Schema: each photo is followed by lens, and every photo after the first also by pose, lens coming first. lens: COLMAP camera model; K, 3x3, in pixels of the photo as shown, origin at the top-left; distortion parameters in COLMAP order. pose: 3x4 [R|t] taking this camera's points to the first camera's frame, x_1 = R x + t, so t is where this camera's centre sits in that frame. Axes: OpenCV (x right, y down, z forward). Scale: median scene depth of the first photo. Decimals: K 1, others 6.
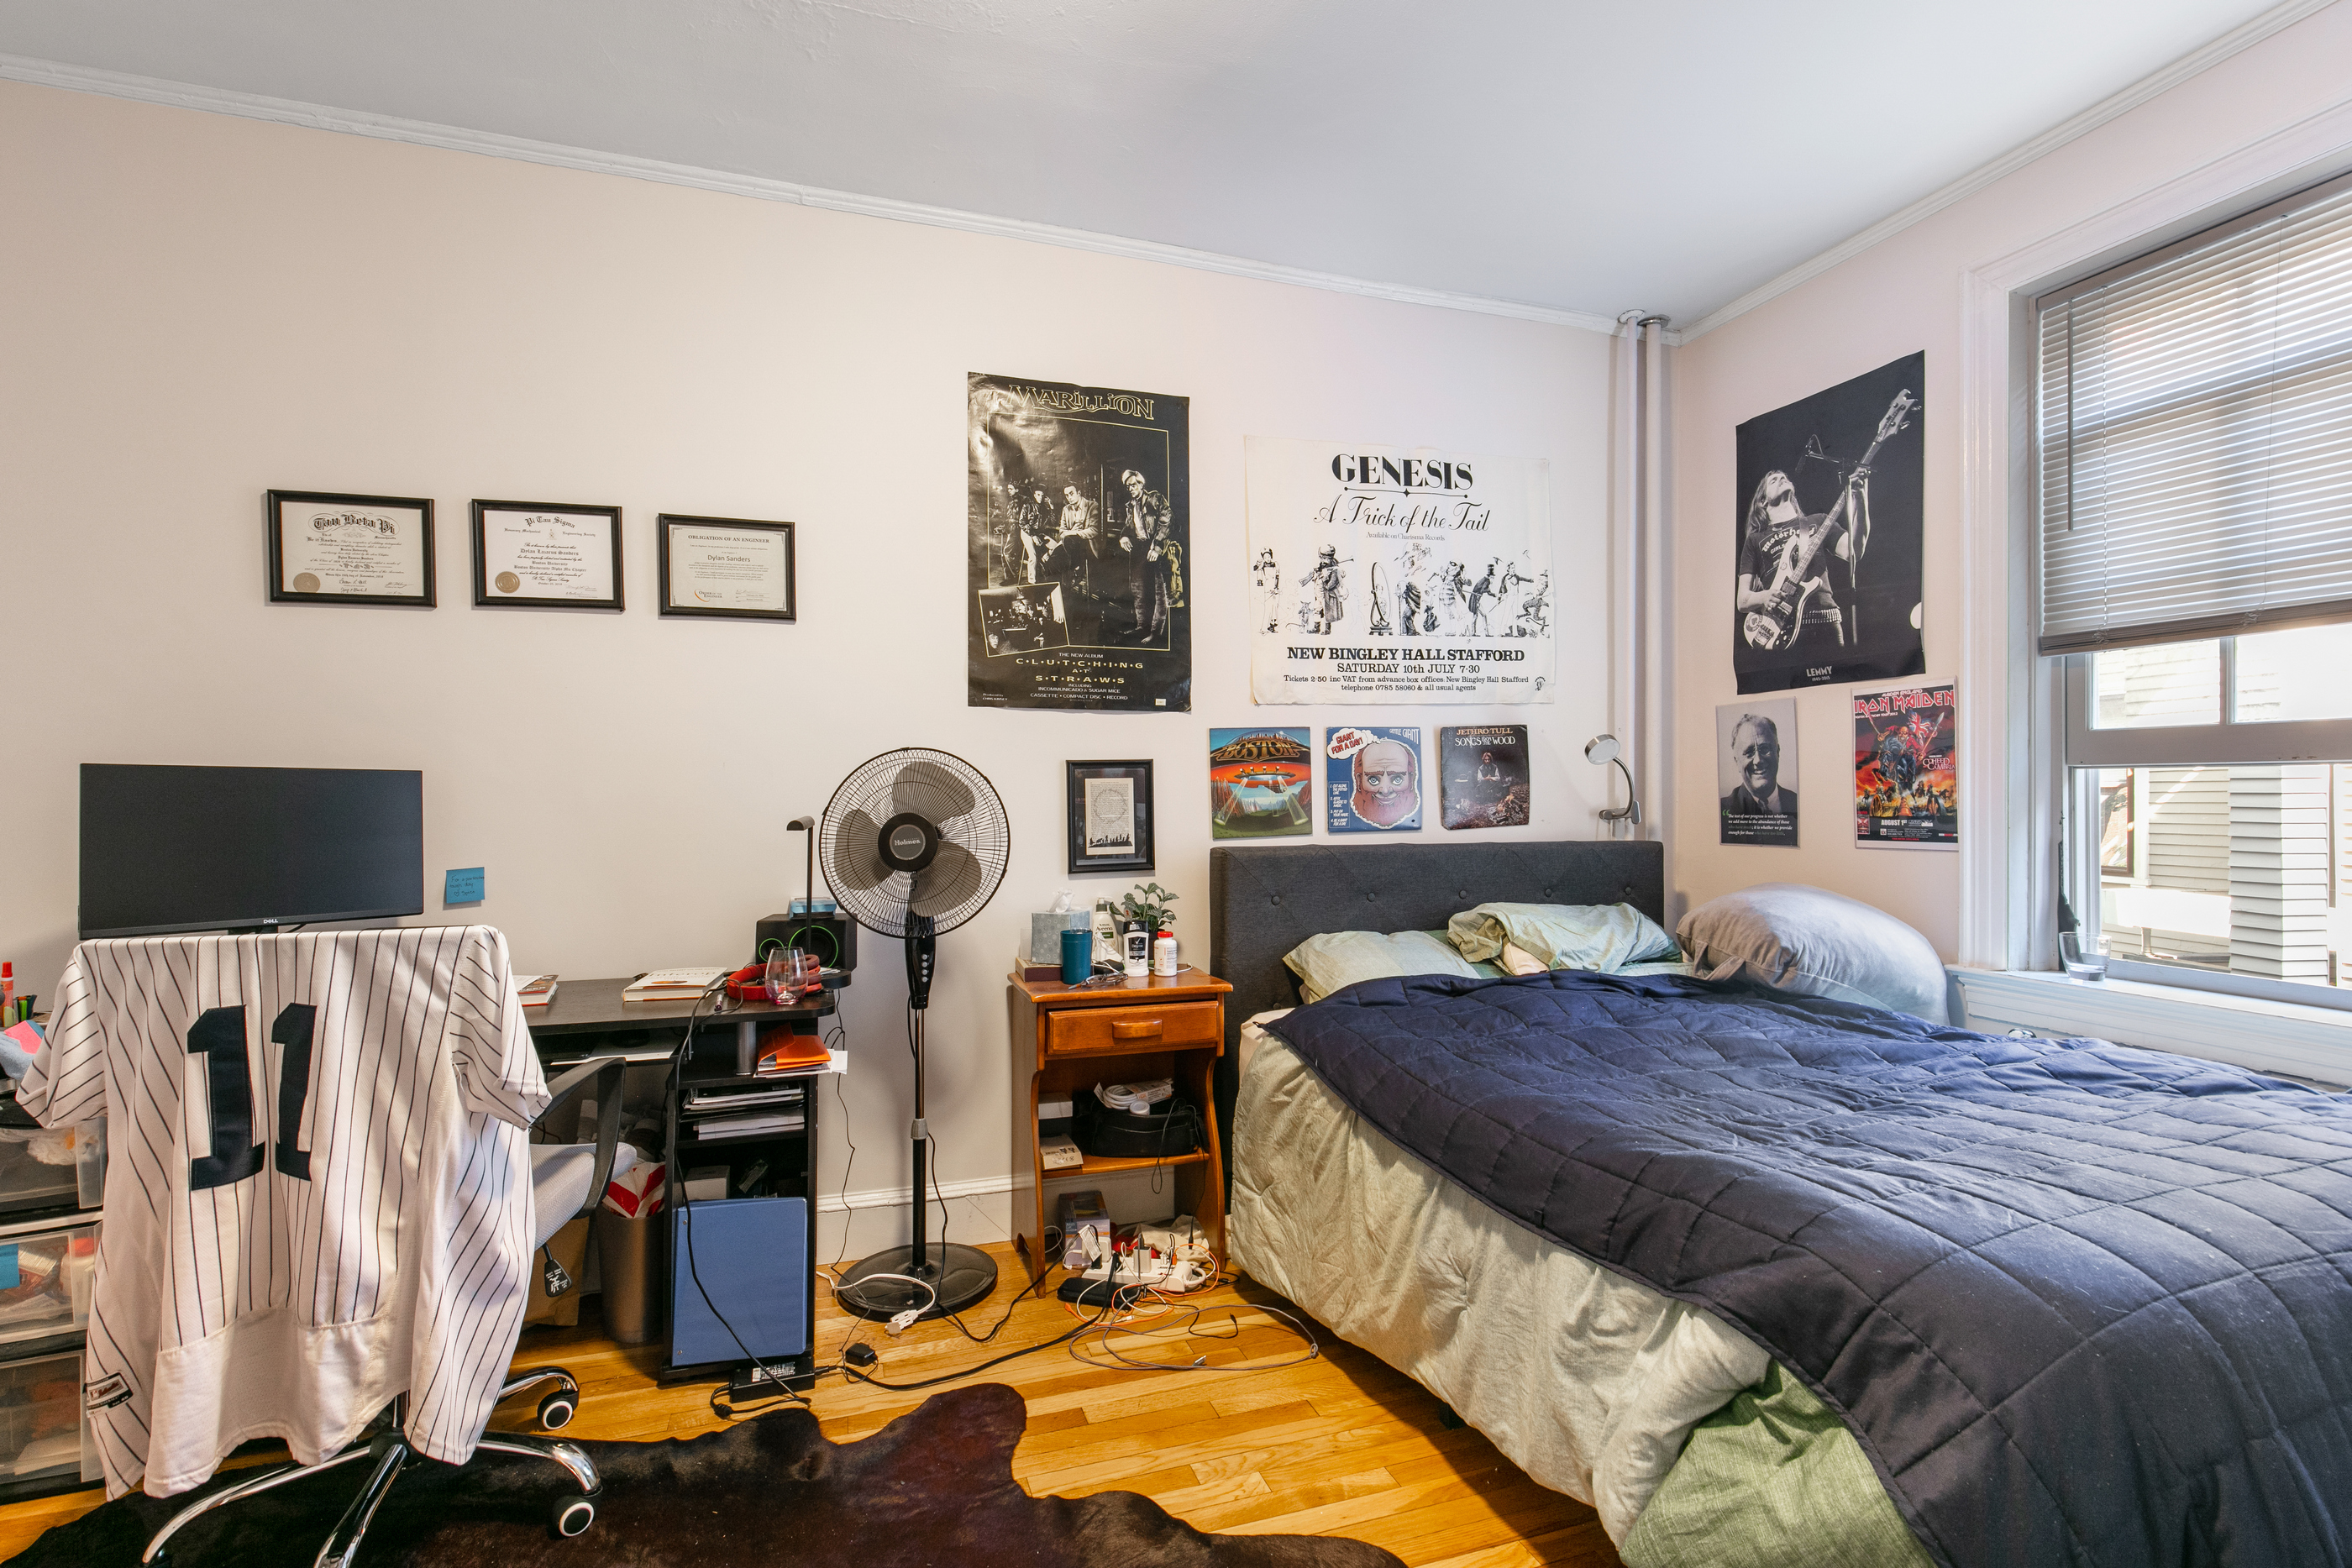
lens RADIAL K [[1067.4, 0, 1175.2], [0, 1067.4, 782.1], [0, 0, 1]] dist [0.016321, -0.003177]
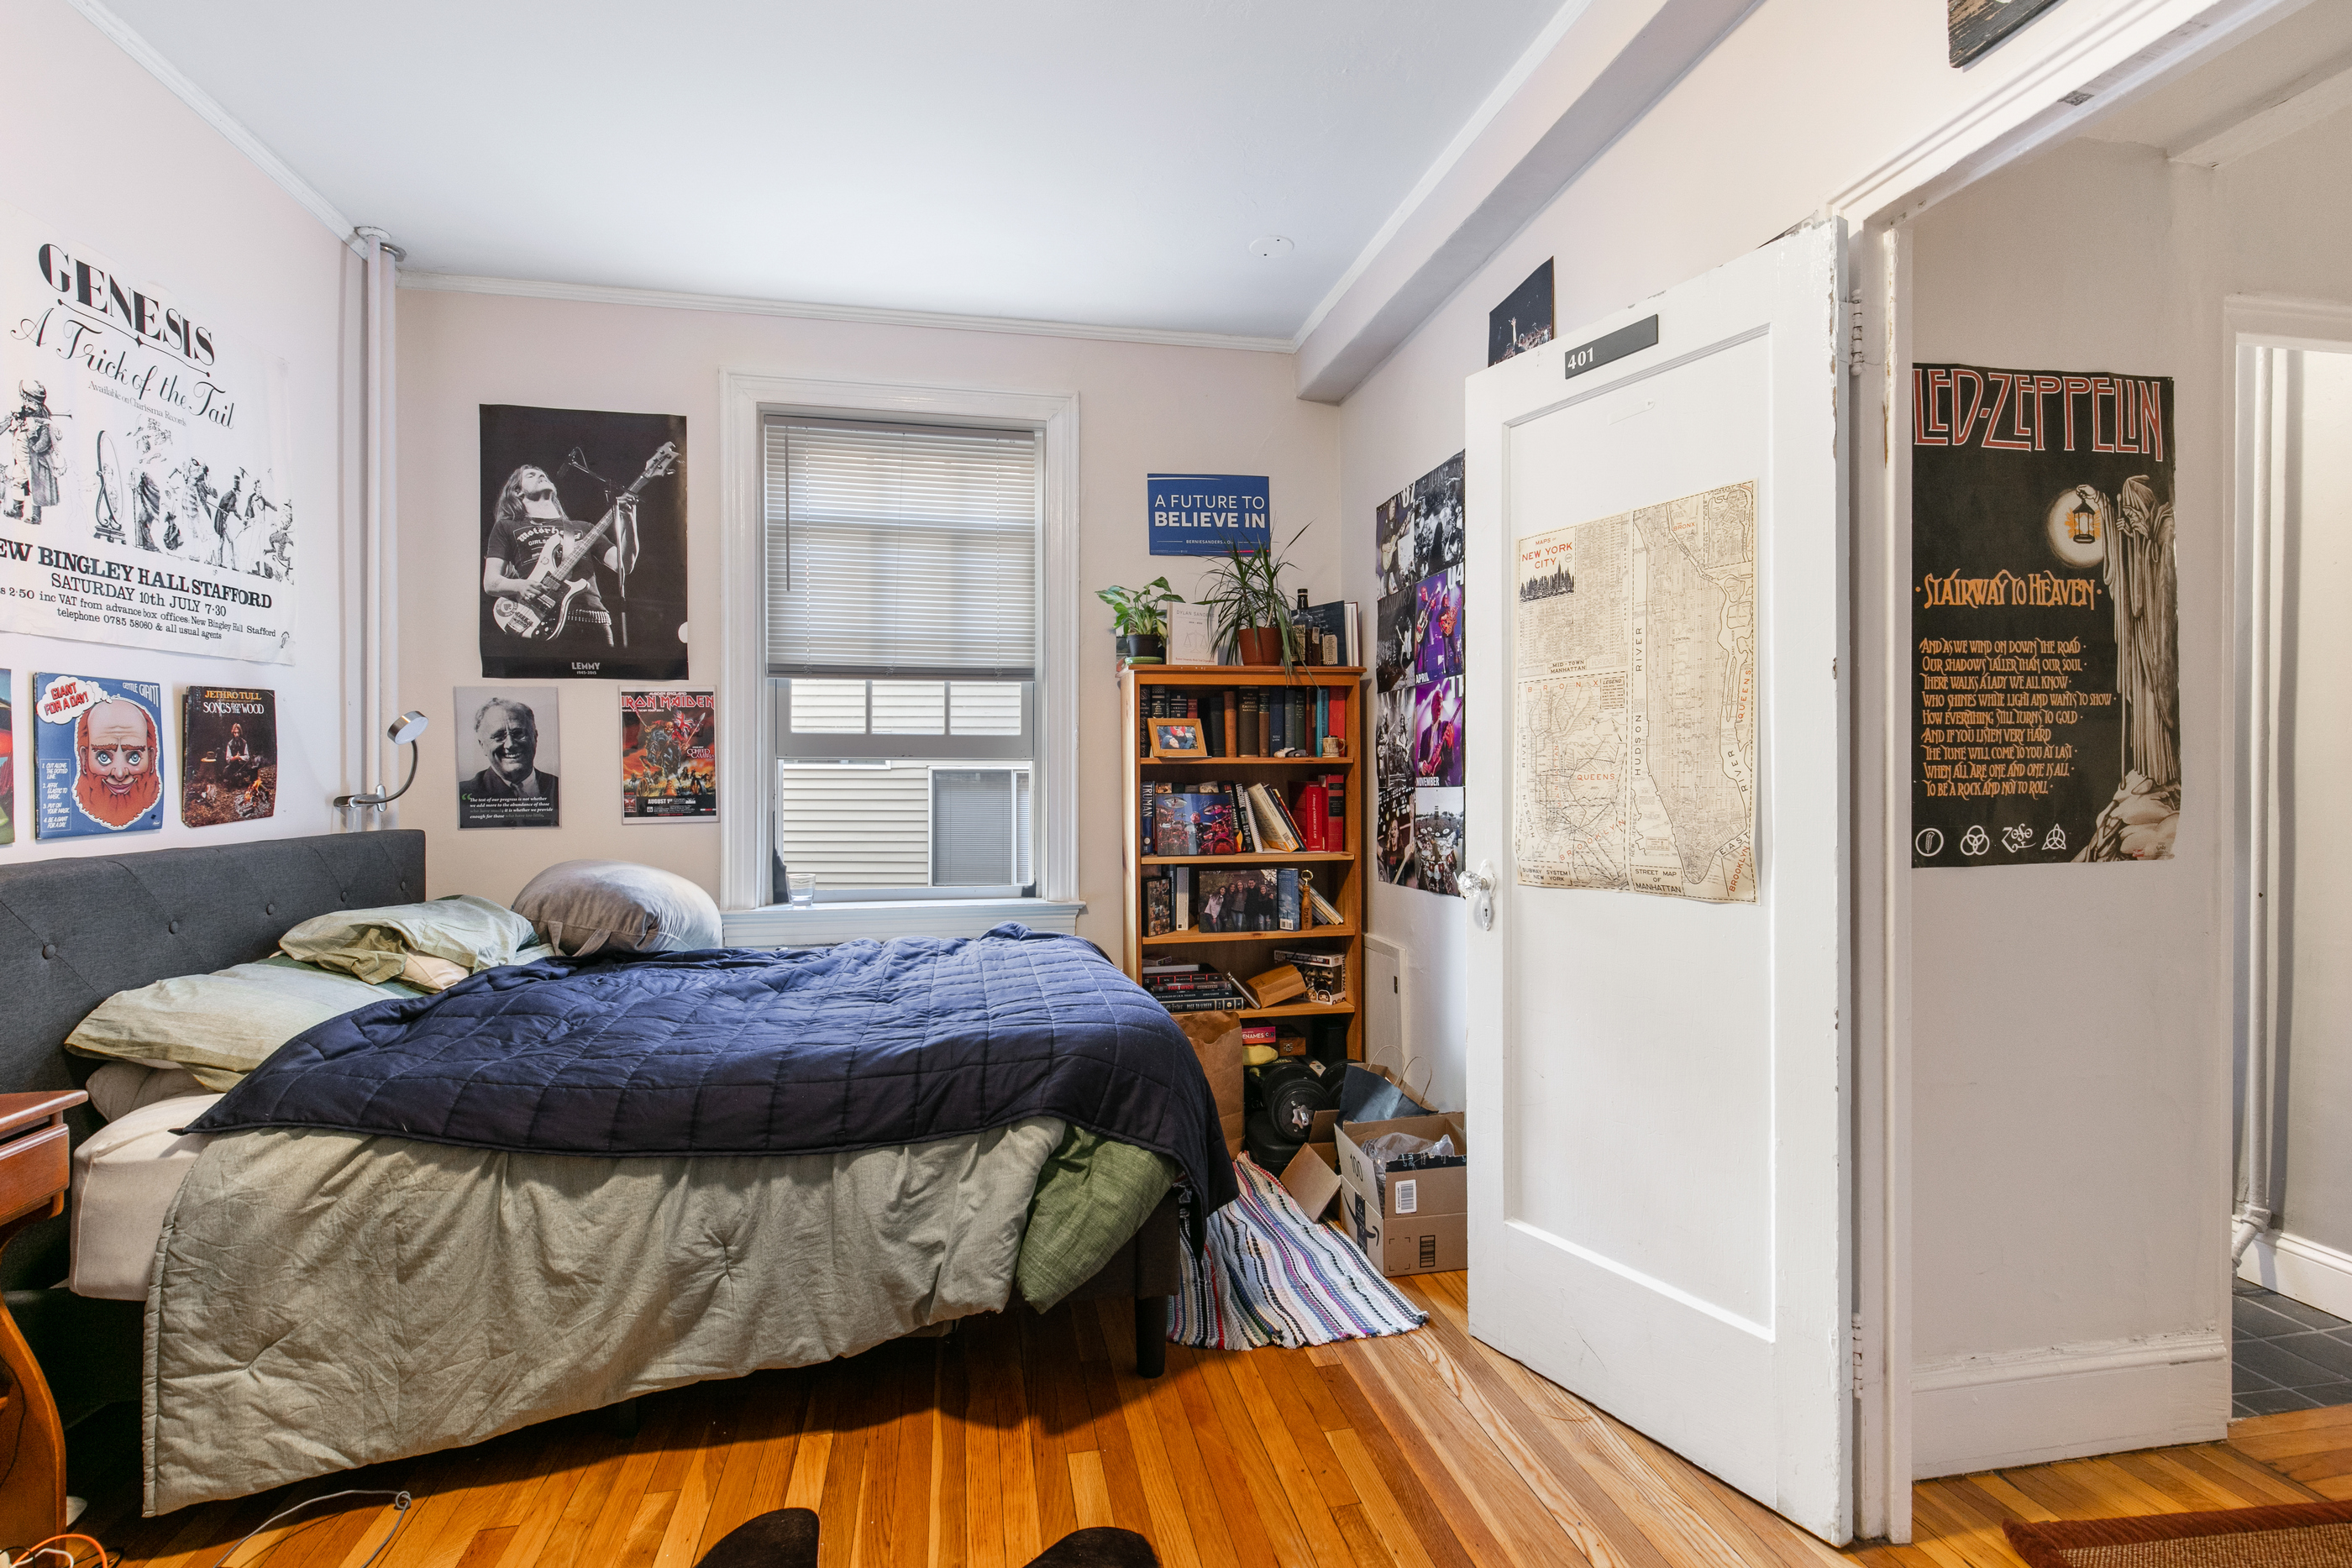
lens RADIAL K [[1067.4, 0, 1174.8], [0, 1067.4, 782.4], [0, 0, 1]] dist [0.016321, -0.003177]
pose [[0.133194, -0.005567, 0.991074, -0.401406], [-0.009325, 0.999933, 0.006870, 0.002896], [-0.991046, -0.010156, 0.133134, 0.251628]]
